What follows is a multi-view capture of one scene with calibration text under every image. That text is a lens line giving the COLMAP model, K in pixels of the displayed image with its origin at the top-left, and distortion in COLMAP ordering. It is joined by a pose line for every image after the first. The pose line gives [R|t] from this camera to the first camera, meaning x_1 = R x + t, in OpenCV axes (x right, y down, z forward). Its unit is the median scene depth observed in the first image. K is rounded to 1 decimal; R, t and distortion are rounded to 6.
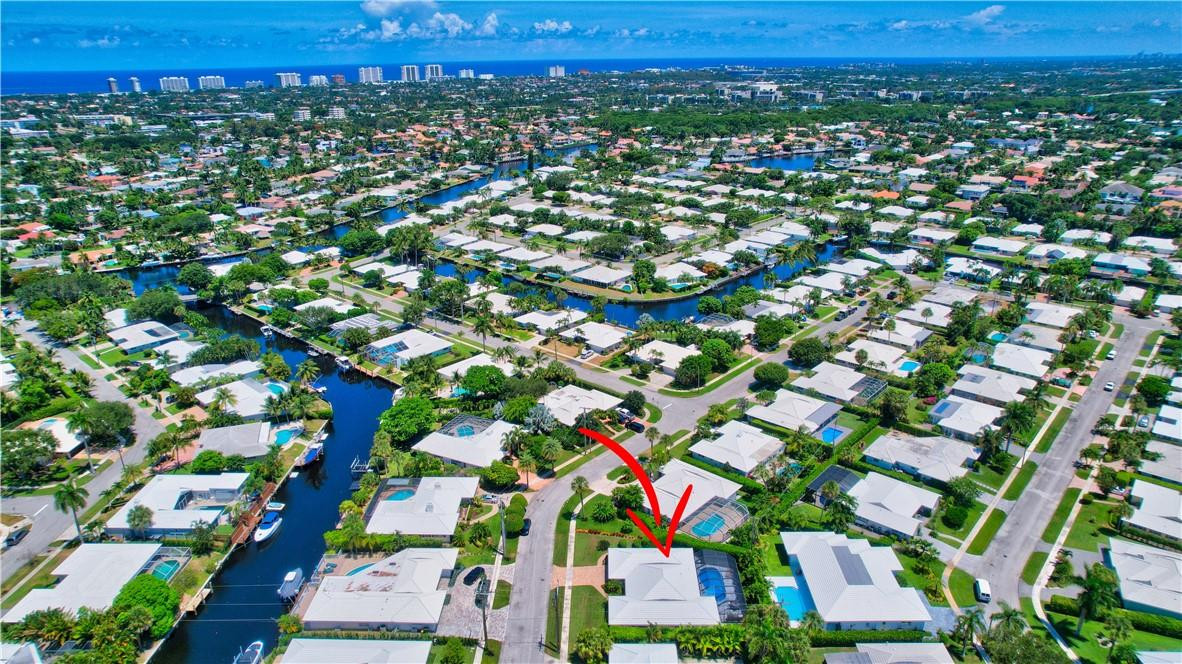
lens RADIAL K [[742.0, 0, 584.3], [0, 742.0, 329.8], [0, 0, 1]] dist [-0.070268, 0.056928]
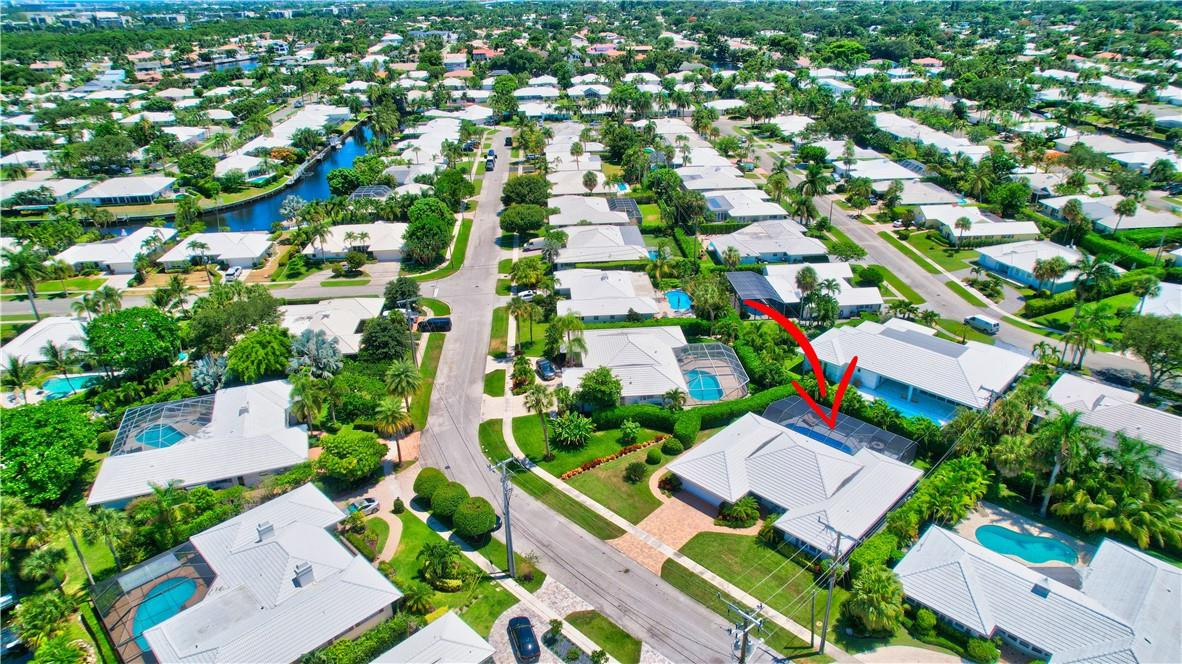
lens RADIAL K [[742.0, 0, 584.3], [0, 742.0, 329.8], [0, 0, 1]] dist [-0.070268, 0.056928]
pose [[0.694977, -0.304323, 0.651455, -0.297308], [0.252297, 0.951622, 0.175391, 0.063916], [-0.673315, 0.042468, 0.738135, 0.512359]]
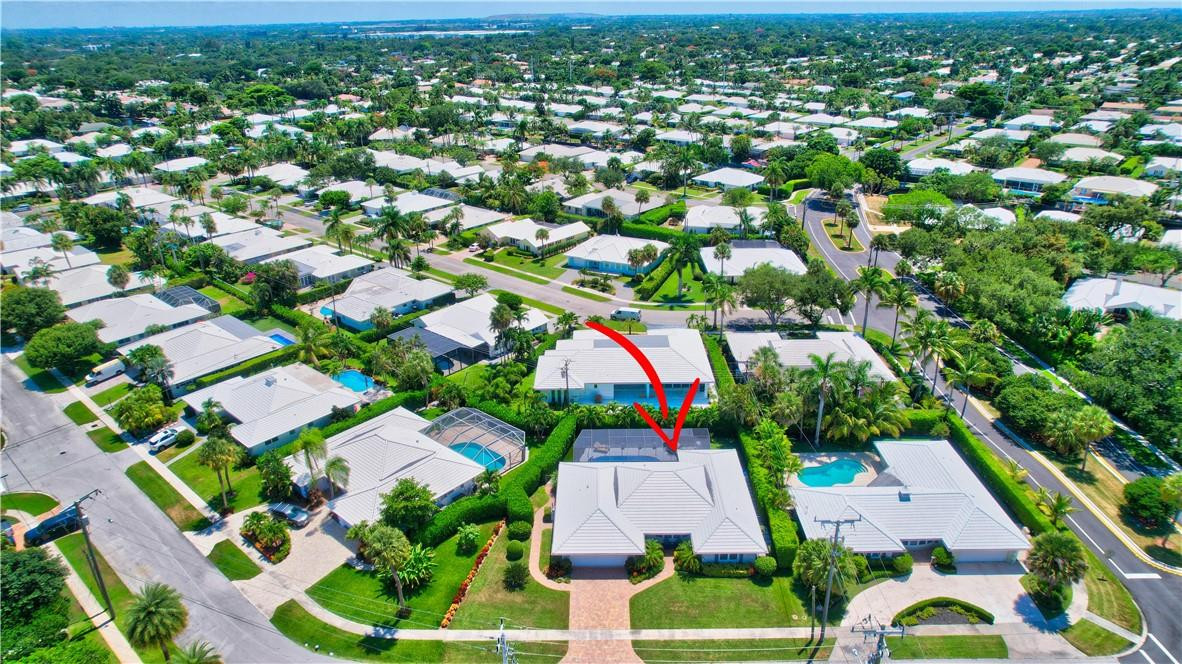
lens RADIAL K [[742.0, 0, 584.3], [0, 742.0, 329.8], [0, 0, 1]] dist [-0.070268, 0.056928]
pose [[-0.004701, -0.378625, 0.925538, -0.319468], [0.355672, 0.864393, 0.355418, -0.008613], [-0.934599, 0.330859, 0.130603, 0.716227]]
